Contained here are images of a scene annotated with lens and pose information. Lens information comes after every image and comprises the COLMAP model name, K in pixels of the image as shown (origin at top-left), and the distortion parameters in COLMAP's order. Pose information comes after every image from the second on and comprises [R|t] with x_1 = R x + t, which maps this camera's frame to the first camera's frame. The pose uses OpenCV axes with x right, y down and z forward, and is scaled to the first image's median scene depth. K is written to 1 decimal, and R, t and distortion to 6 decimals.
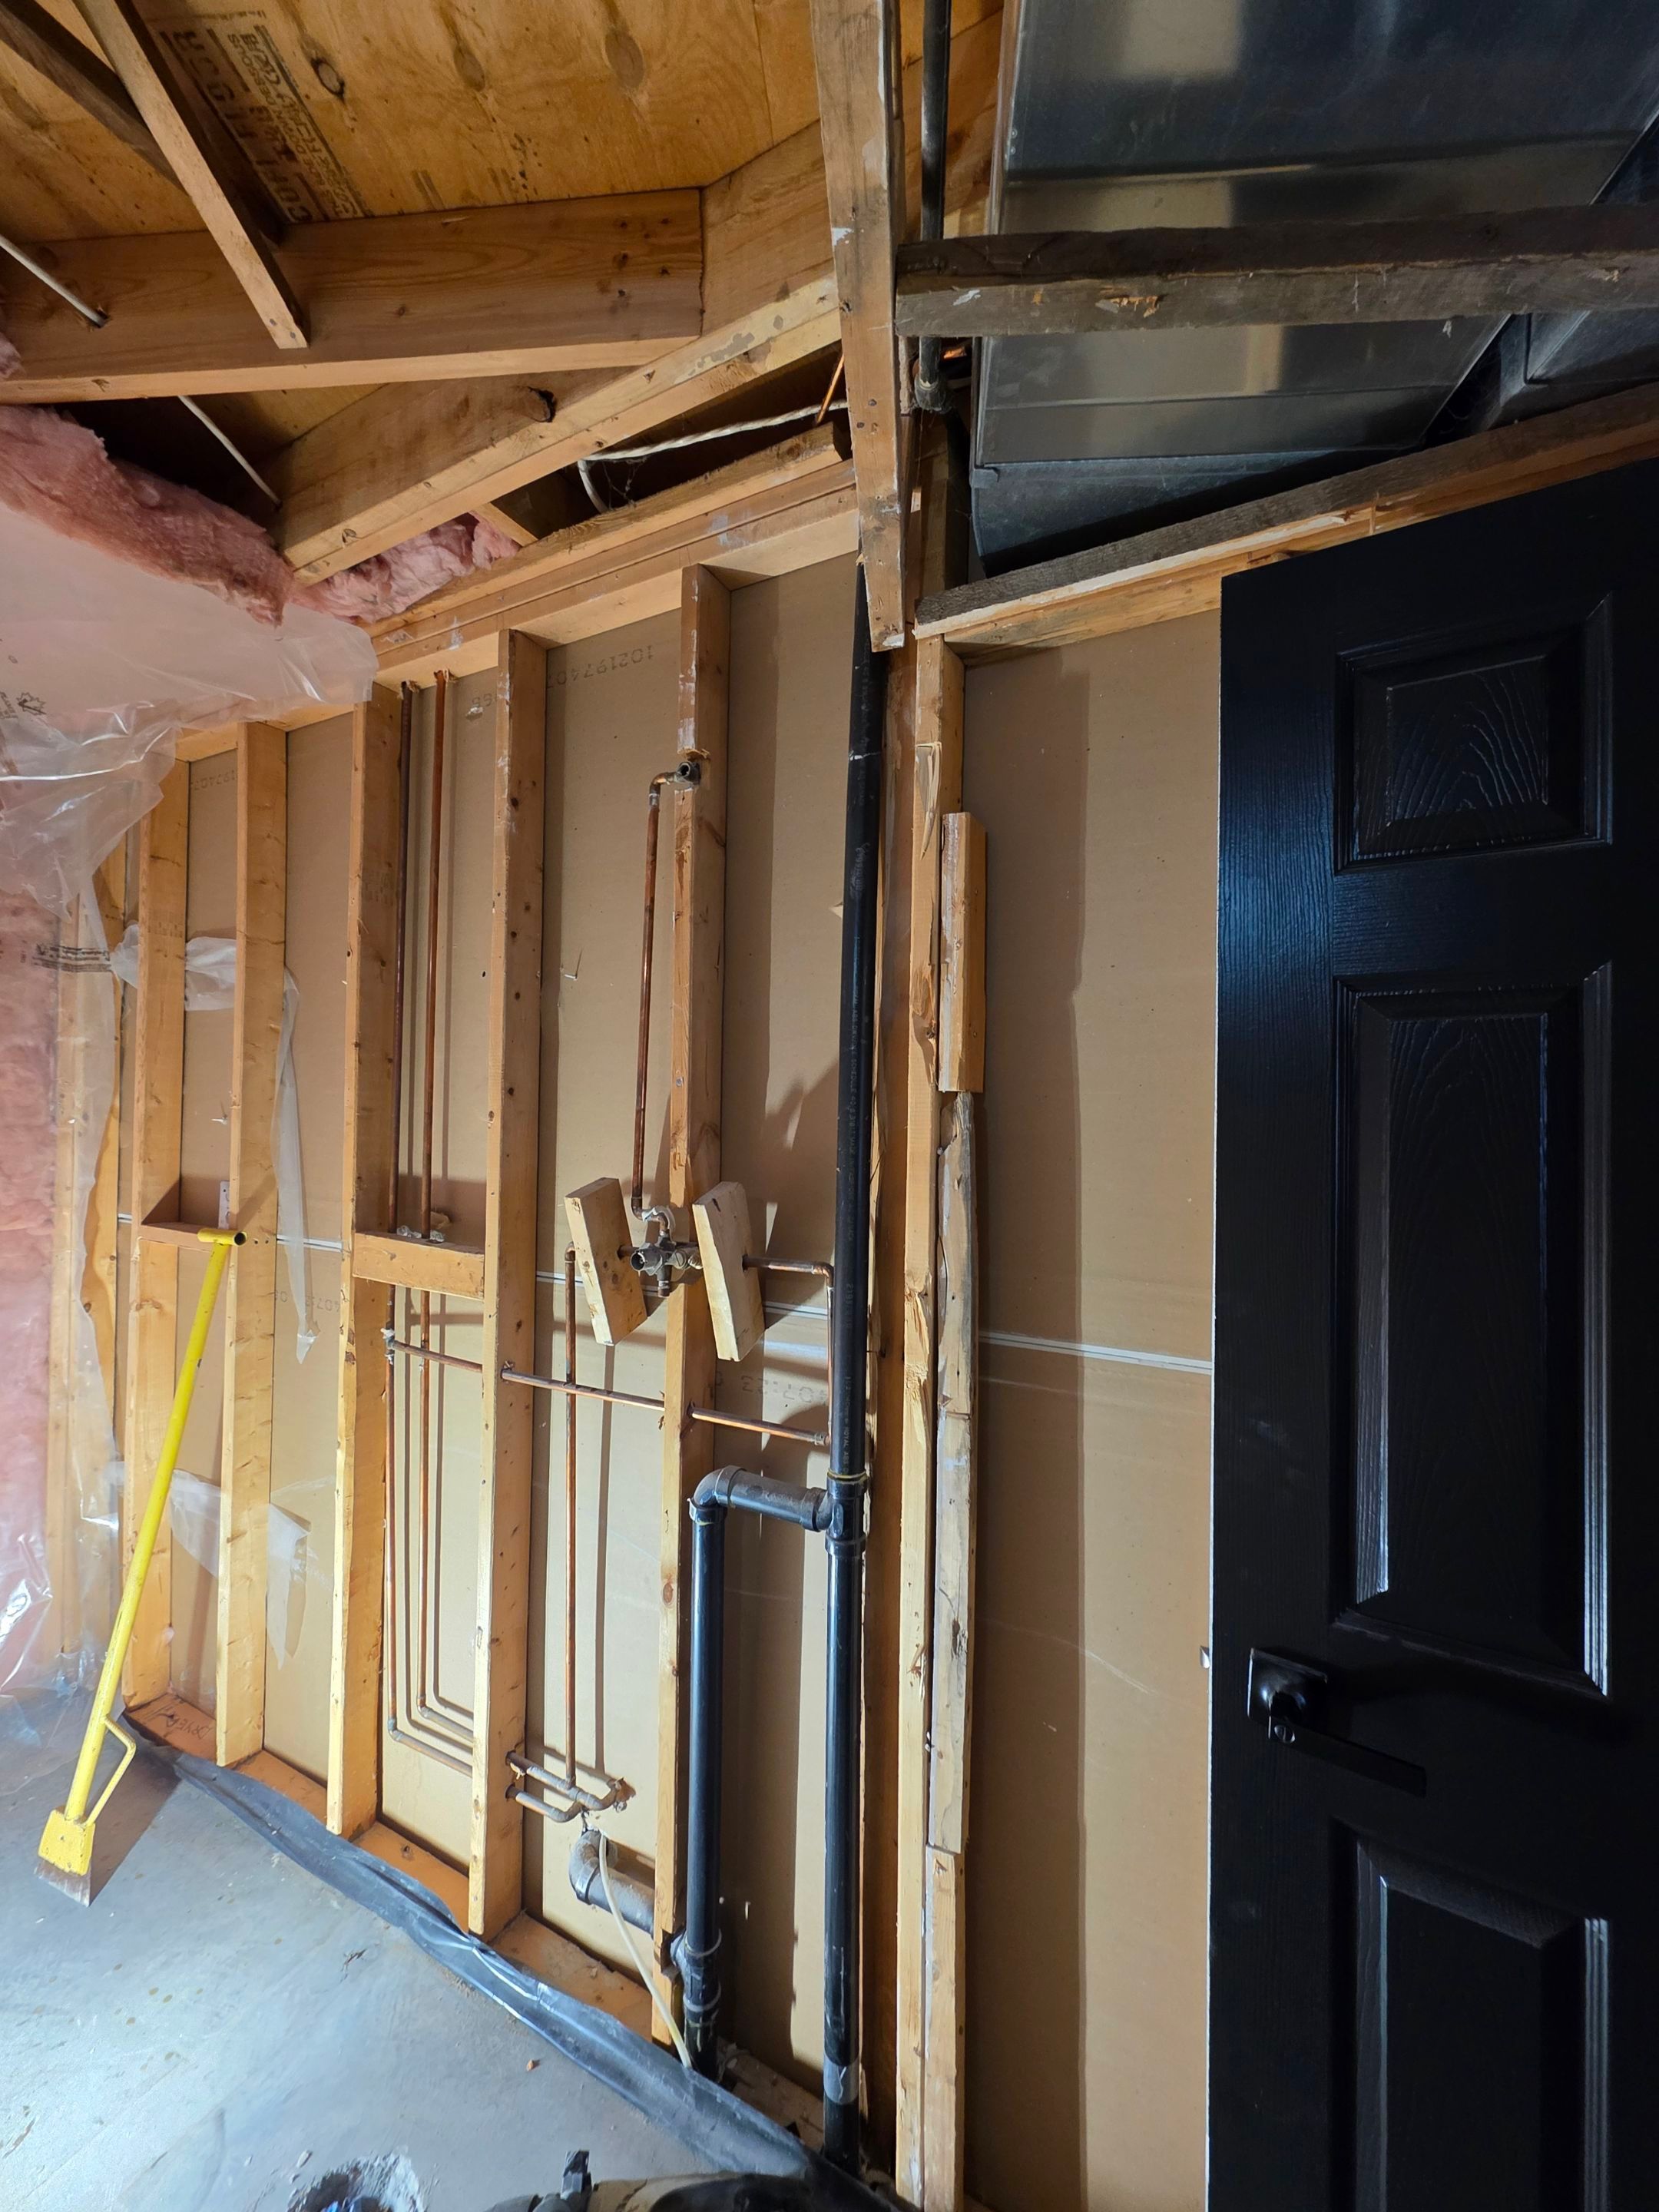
lens RADIAL K [[876.8, 0, 831.1], [0, 876.8, 1102.2], [0, 0, 1]] dist [0.001292, 0.000535]
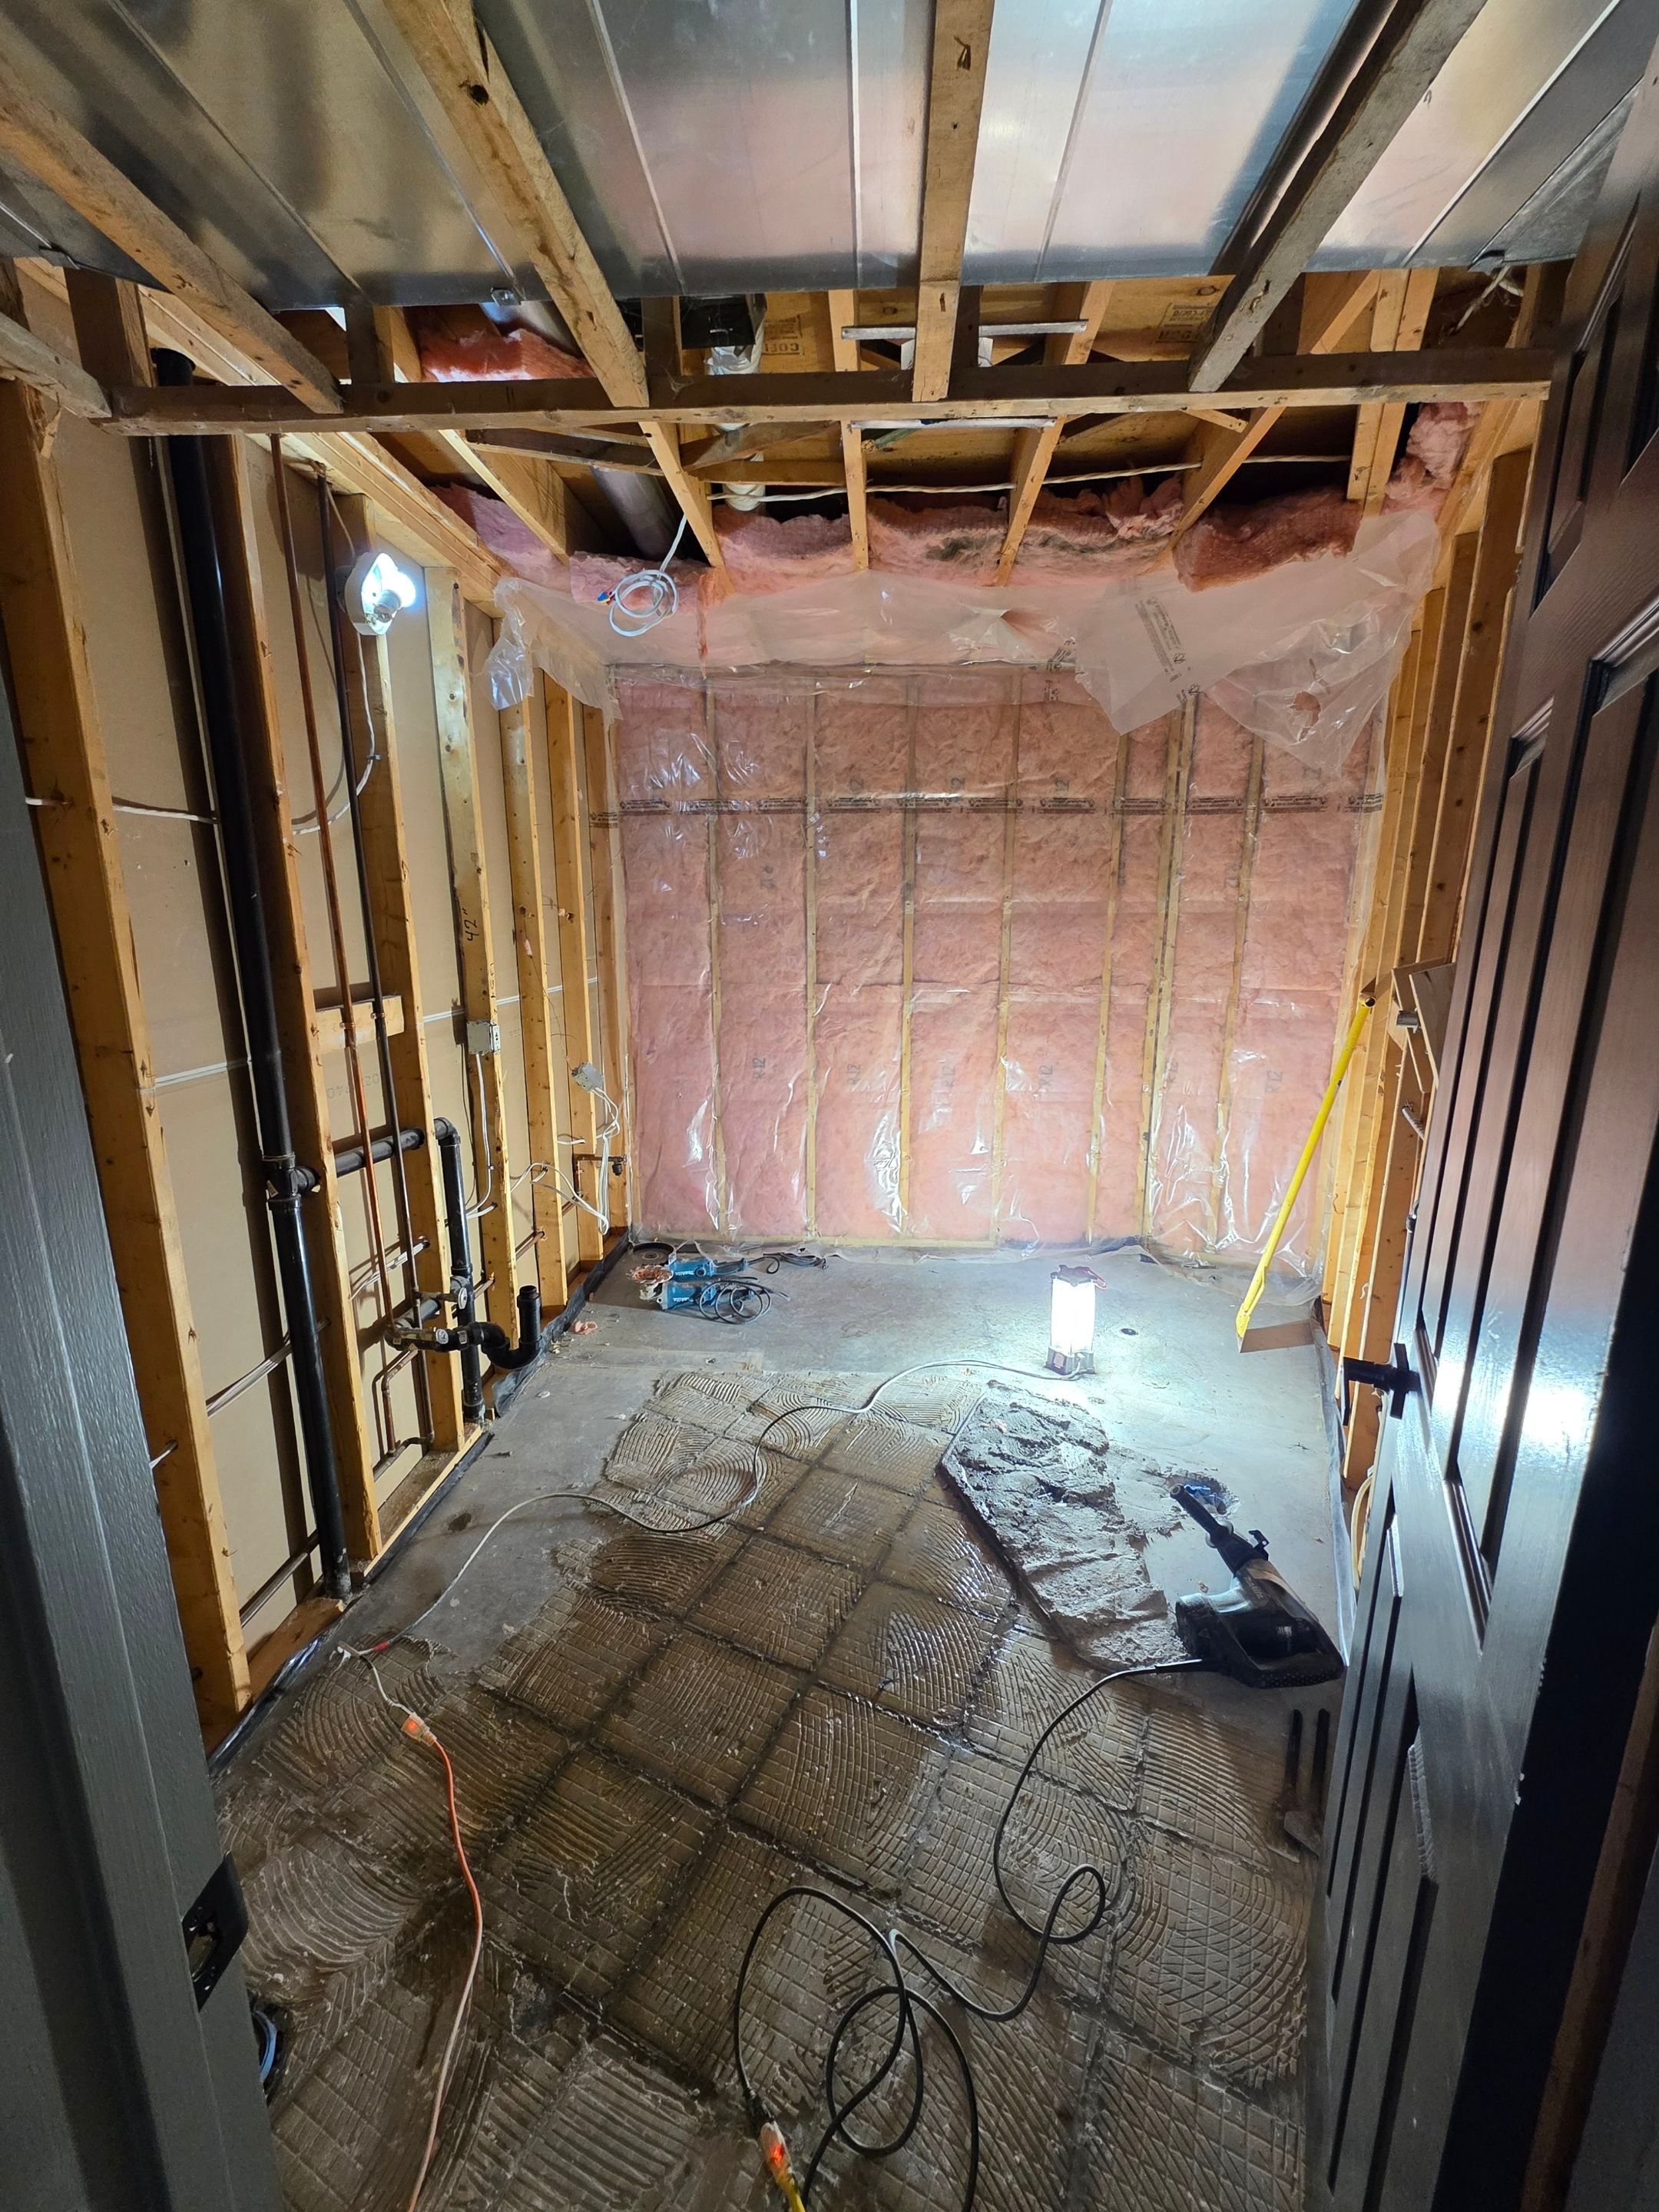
lens RADIAL K [[876.8, 0, 834.7], [0, 876.8, 1107.7], [0, 0, 1]] dist [0.001292, 0.000535]
pose [[0.042800, 0.204446, -0.977942, 0.600454], [0.008370, 0.978731, 0.204977, 0.021739], [0.999049, -0.016958, 0.040178, 0.070904]]
